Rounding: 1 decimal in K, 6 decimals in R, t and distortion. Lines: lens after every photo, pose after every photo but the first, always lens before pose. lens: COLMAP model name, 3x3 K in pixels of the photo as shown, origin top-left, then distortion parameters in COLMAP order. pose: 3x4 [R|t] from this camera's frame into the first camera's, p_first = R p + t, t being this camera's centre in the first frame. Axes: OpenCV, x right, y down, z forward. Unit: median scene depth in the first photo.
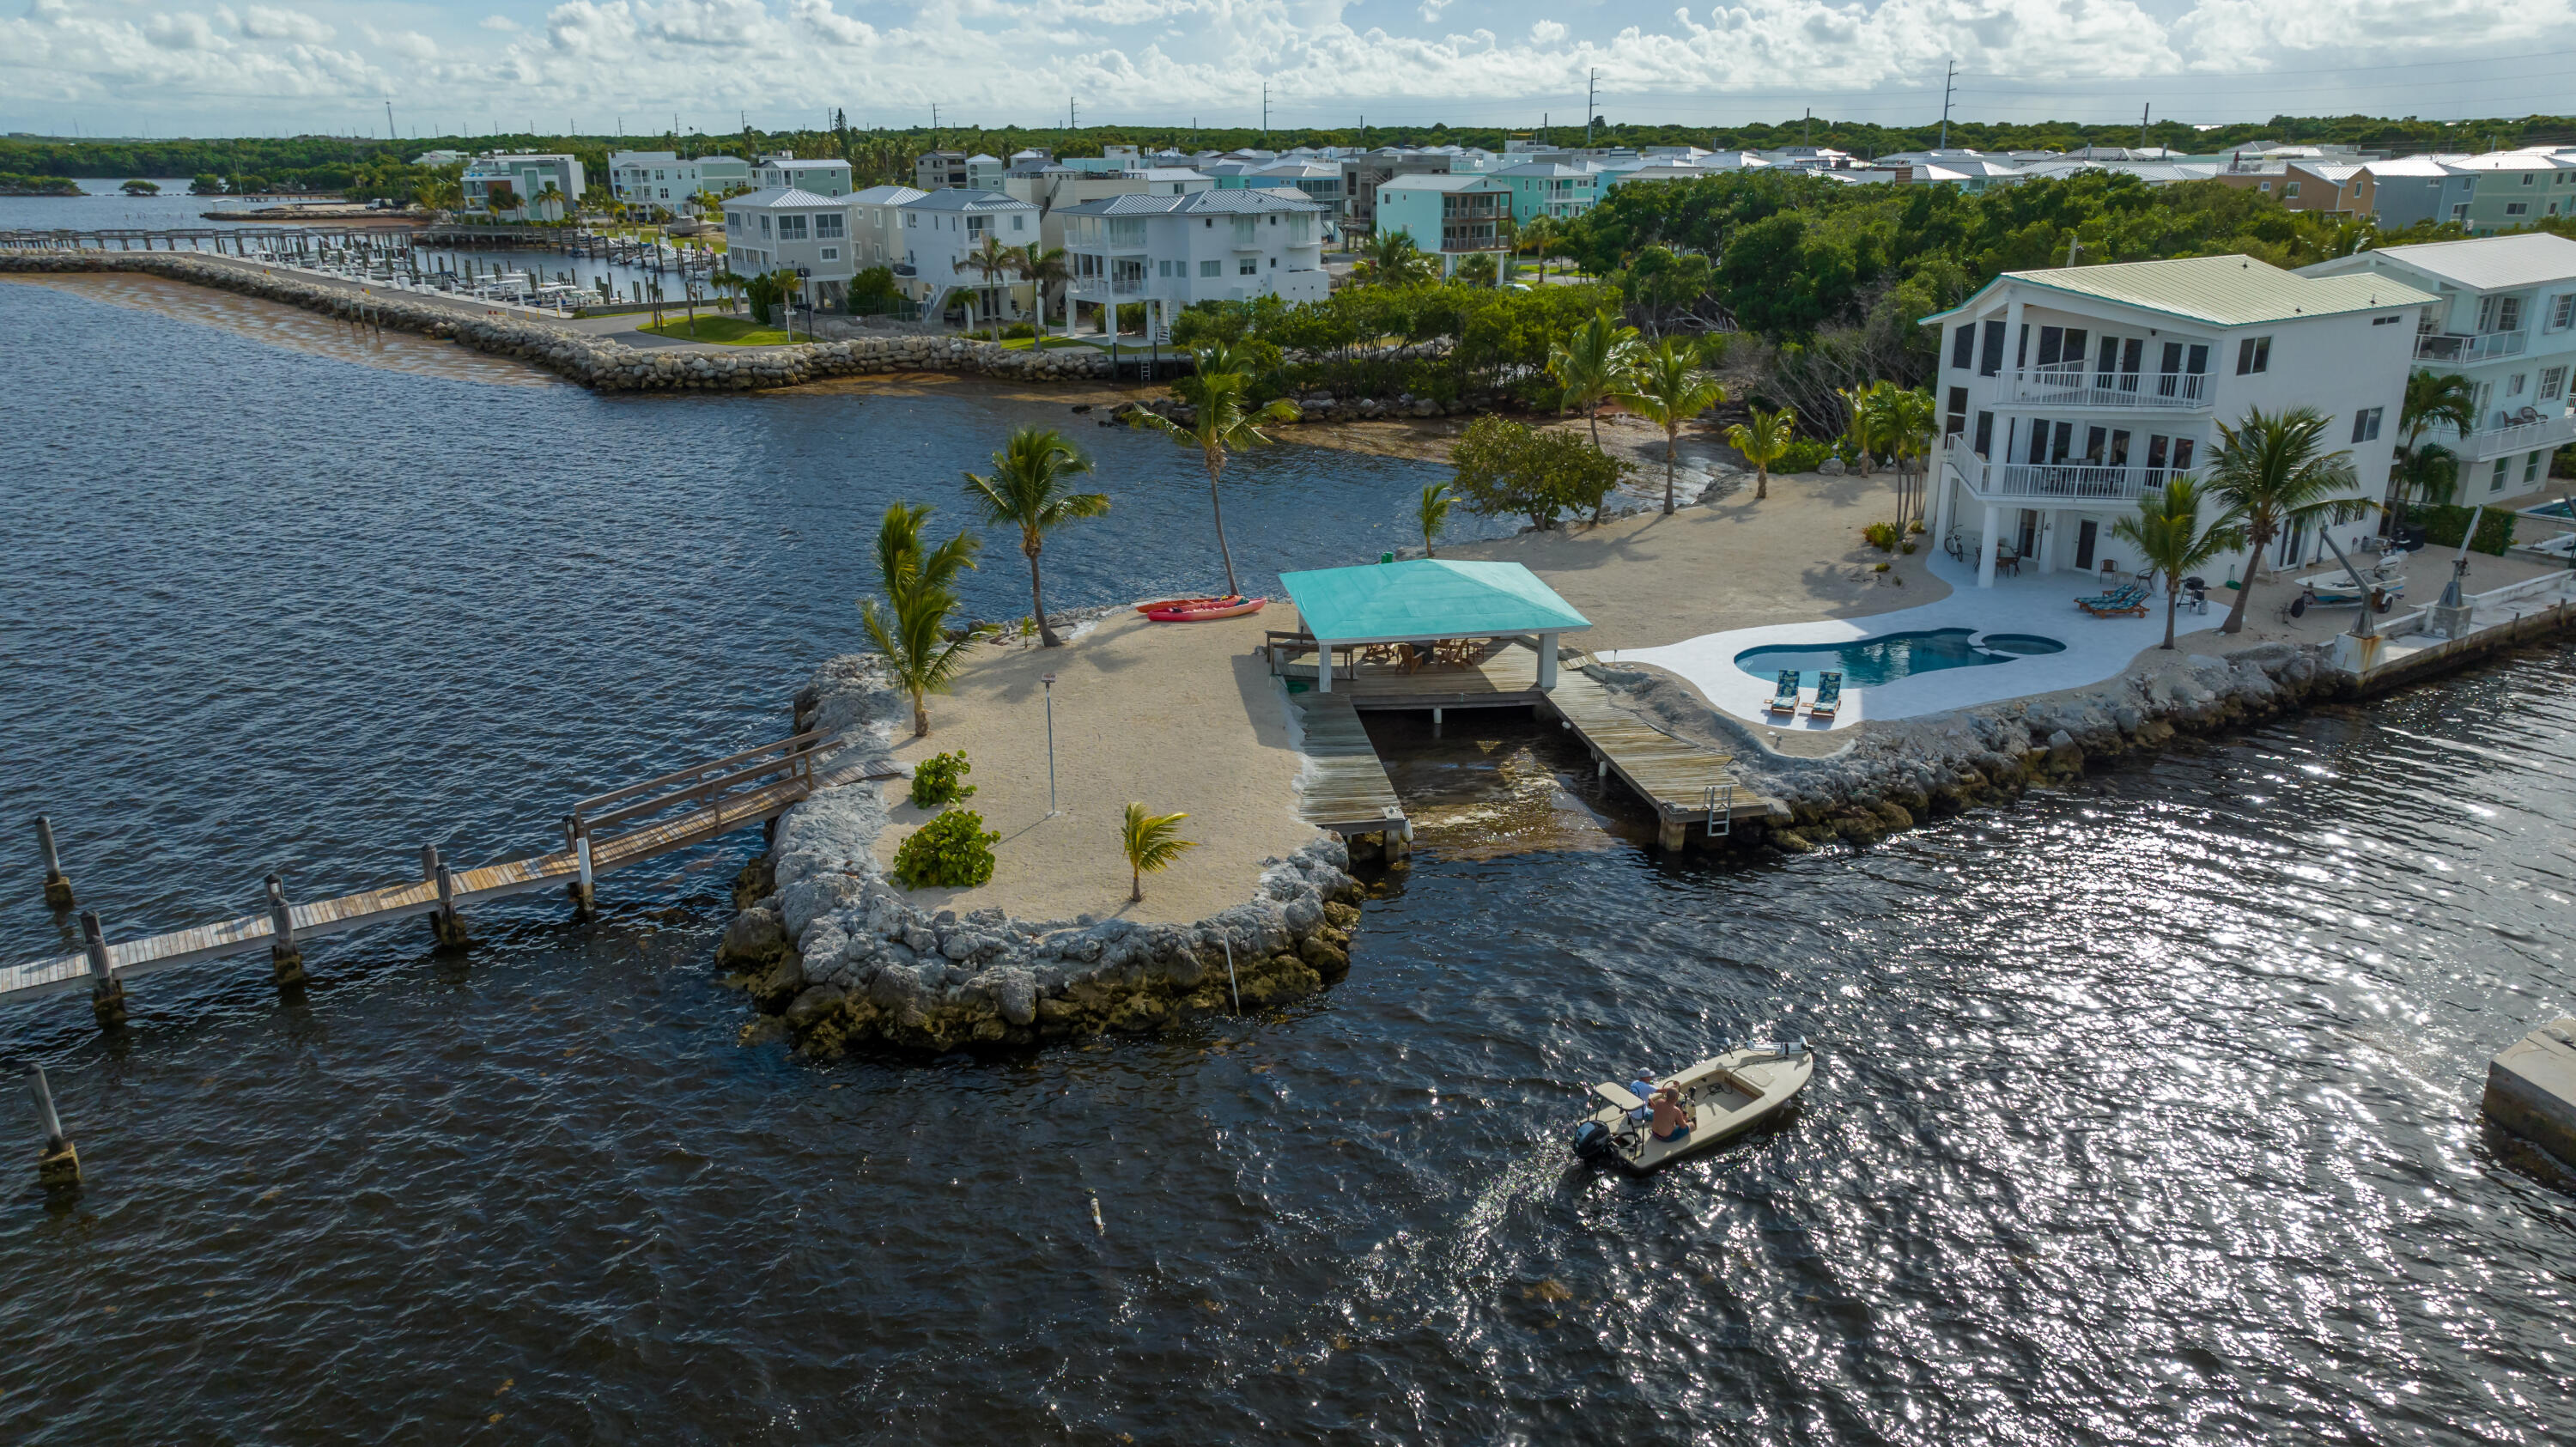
lens RADIAL K [[1772.4, 0, 1323.1], [0, 1772.4, 755.2], [0, 0, 1]] dist [-0.006964, 0.052196]
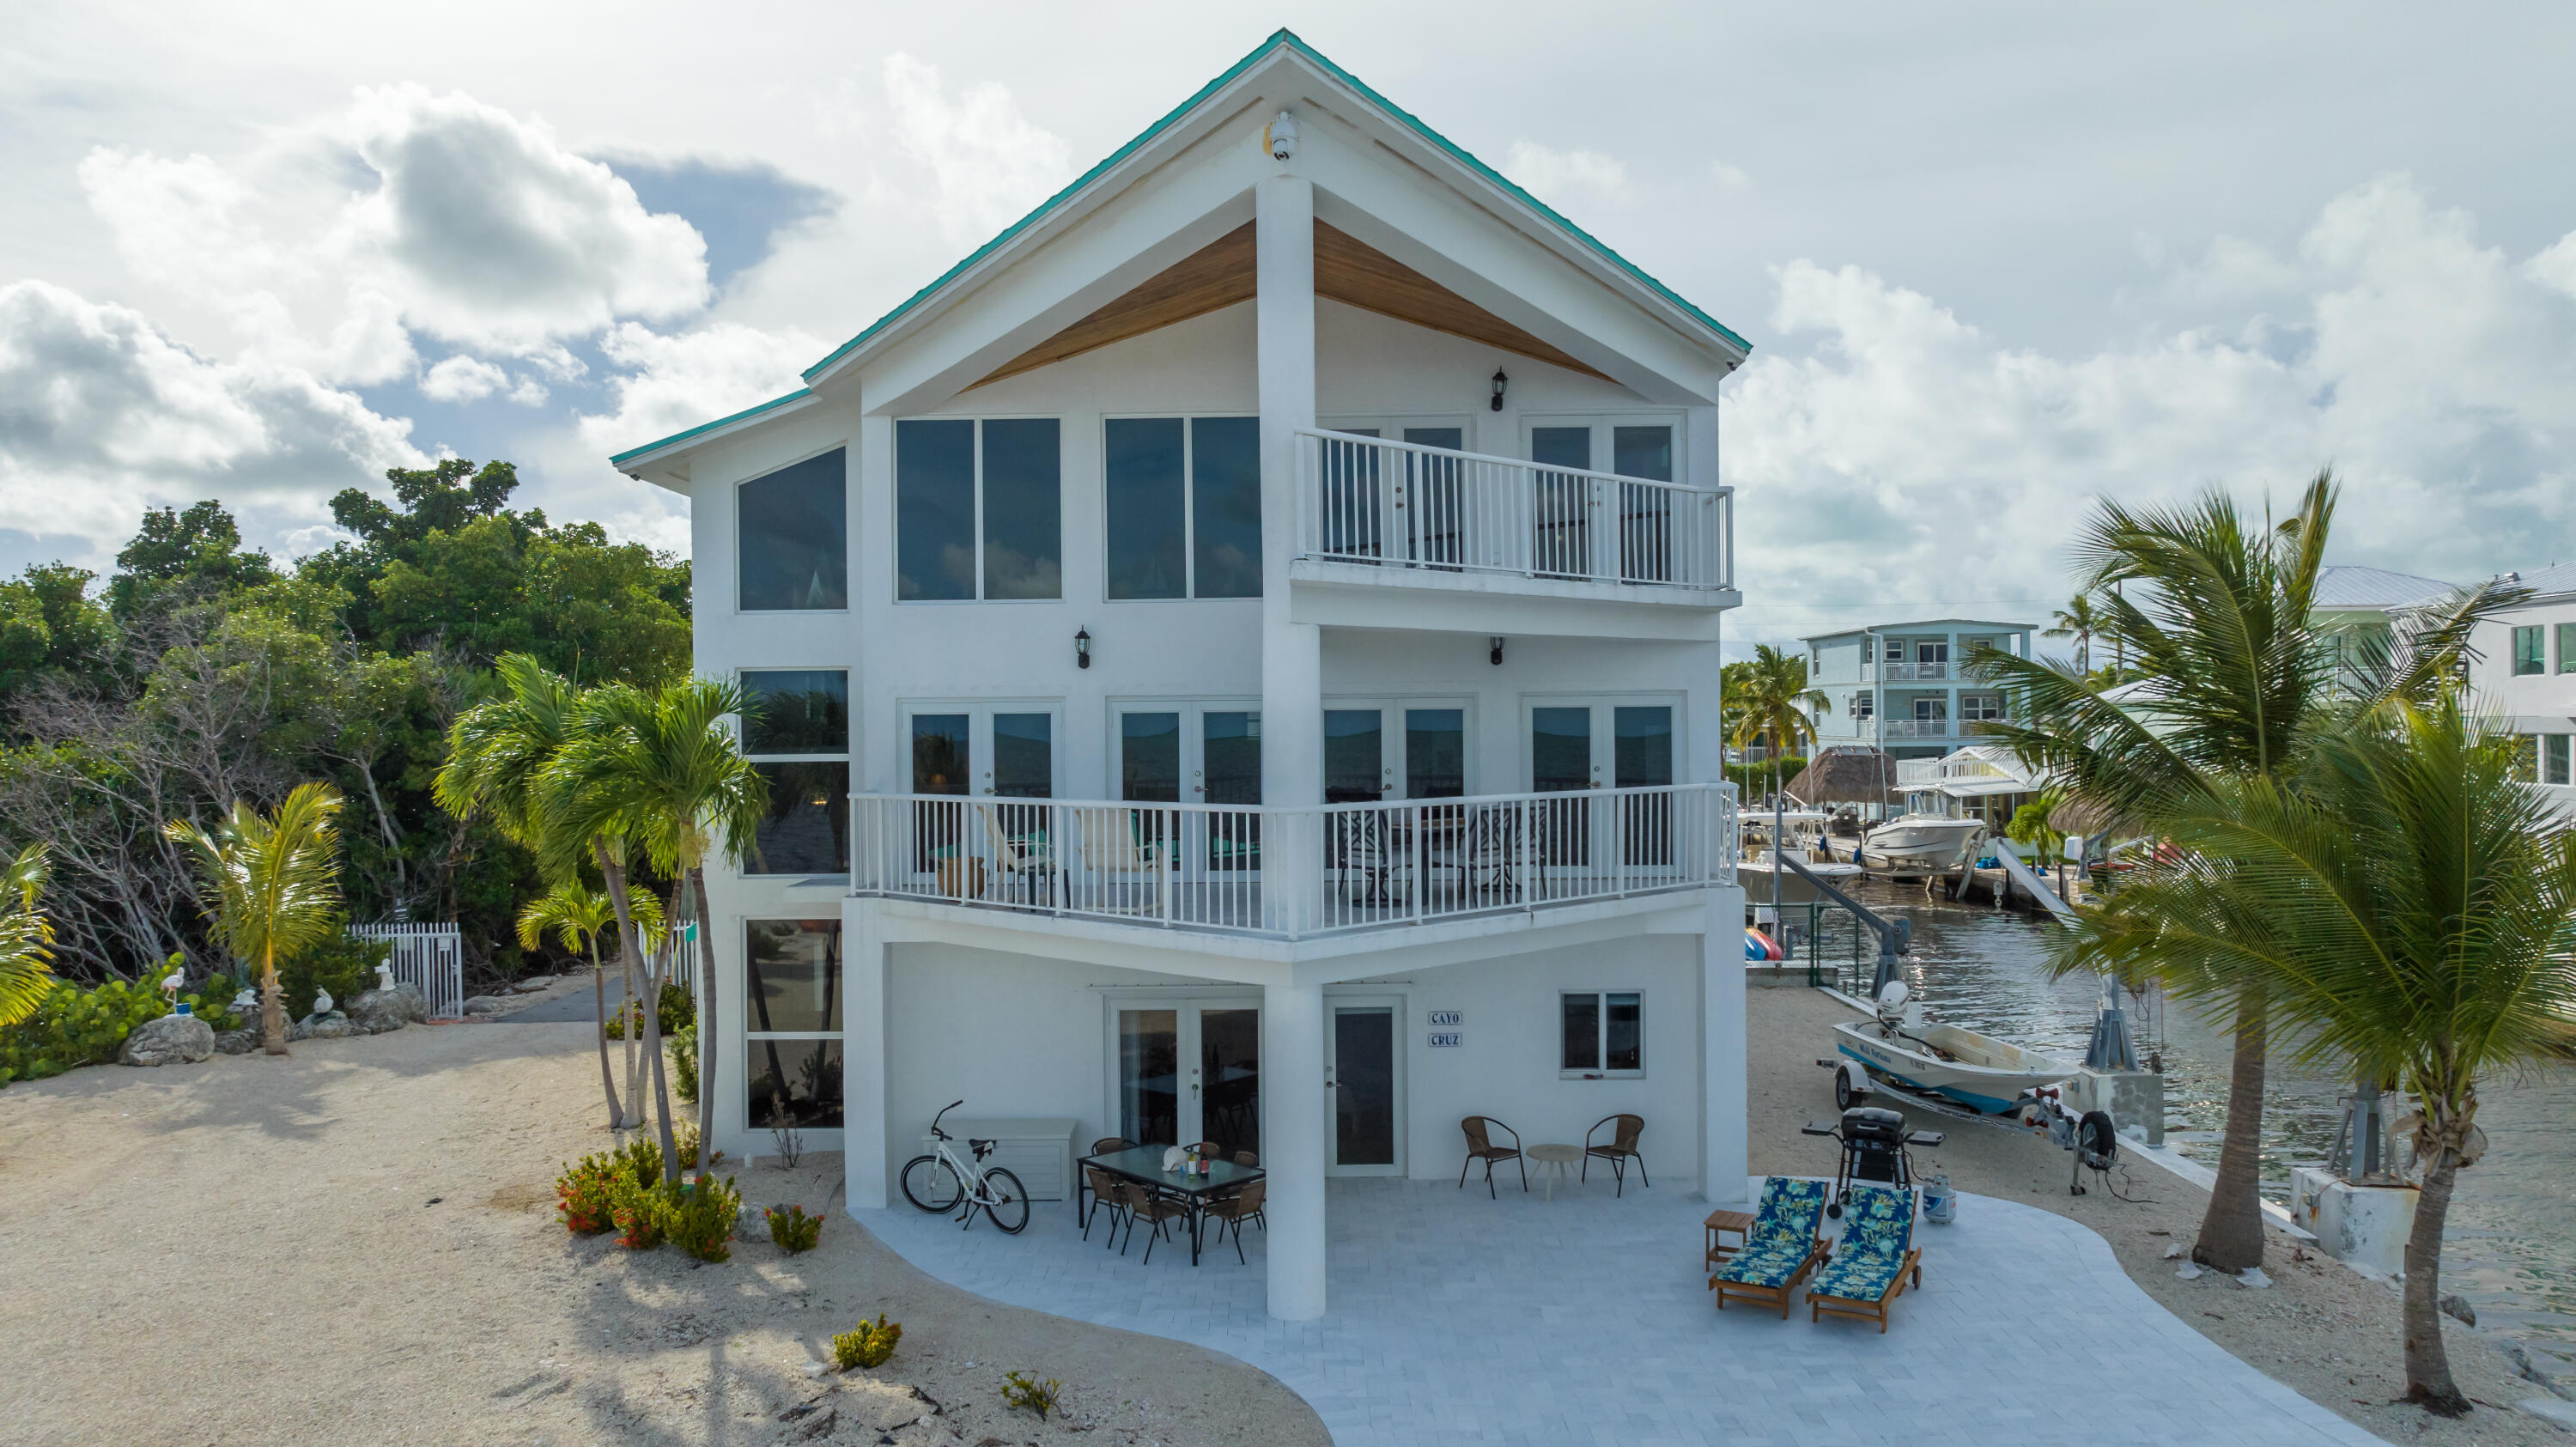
lens RADIAL K [[1809.3, 0, 1273.3], [0, 1809.3, 737.9], [0, 0, 1]] dist [-0.001788, 0.003546]
pose [[0.575703, -0.004977, 0.817644, 0.151507], [0.277556, 0.941795, -0.189694, -0.112857], [-0.769109, 0.336150, 0.543576, 0.765130]]
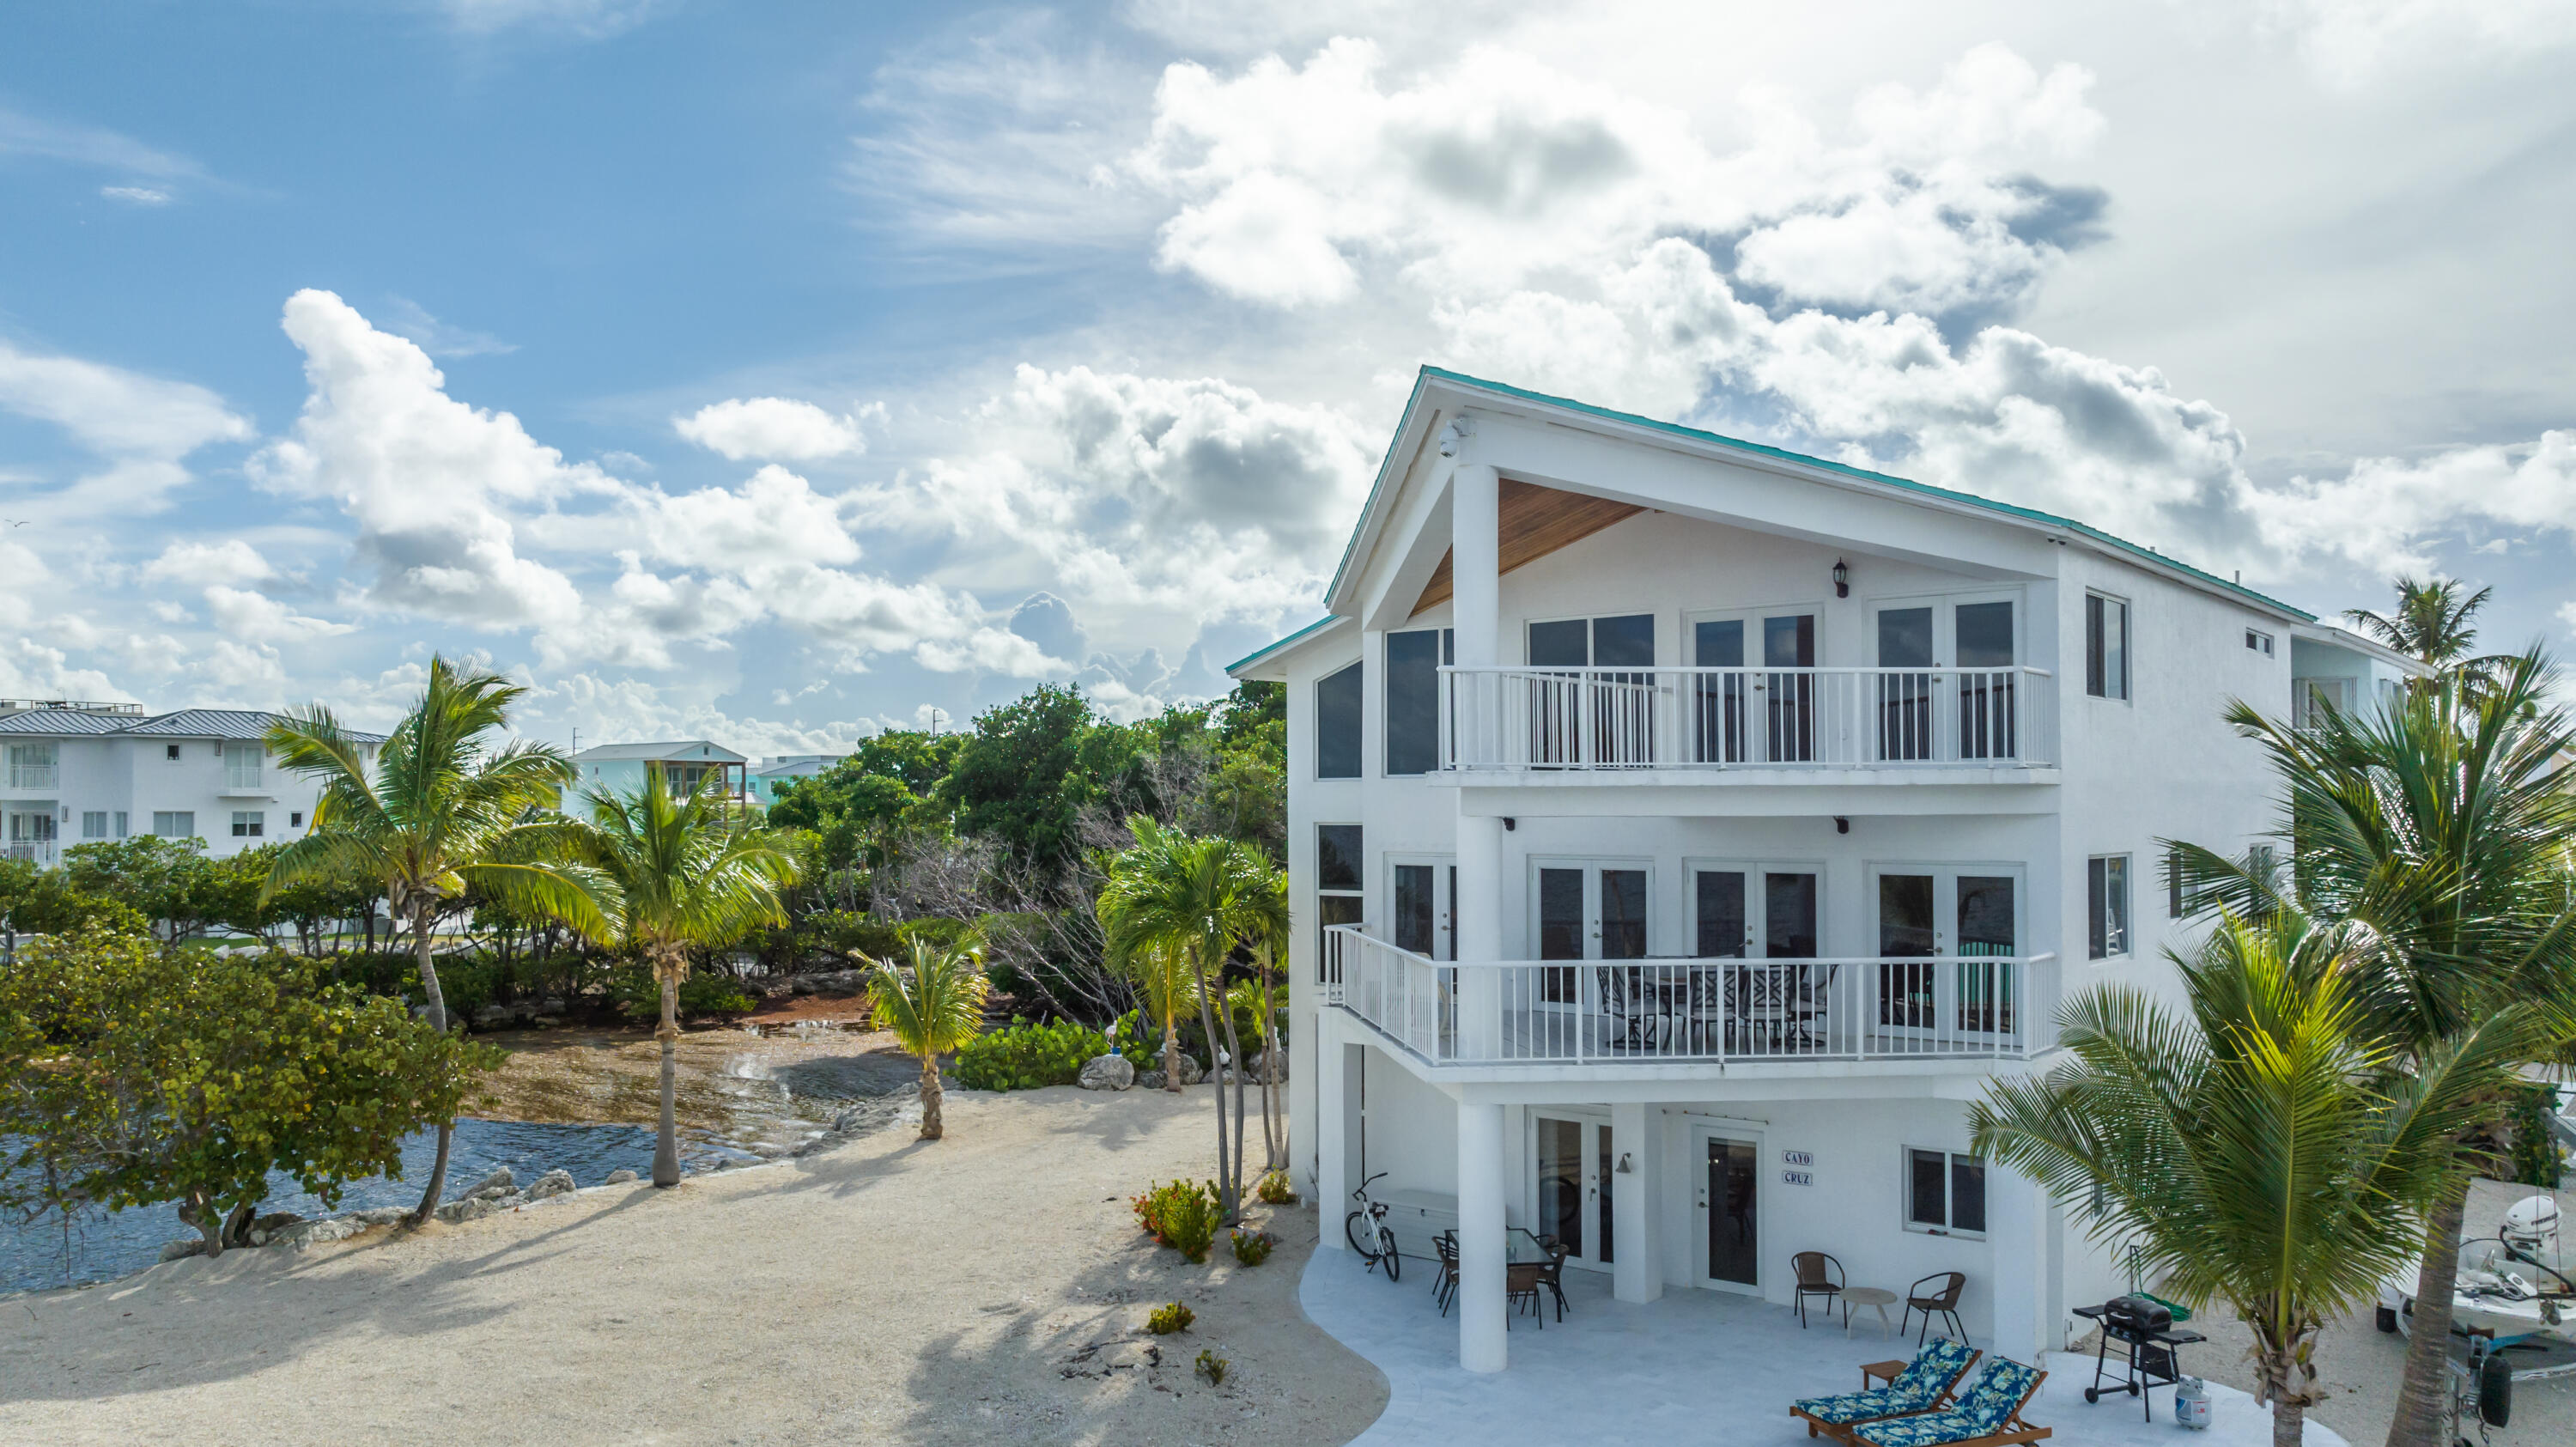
lens RADIAL K [[1923.6, 0, 1204.6], [0, 1923.6, 762.9], [0, 0, 1]] dist [-0.049748, 0.079505]
pose [[0.965831, 0.011110, 0.258933, 0.218317], [0.081660, 0.935147, -0.344720, -0.075507], [-0.245970, 0.354086, 0.902287, 0.615897]]
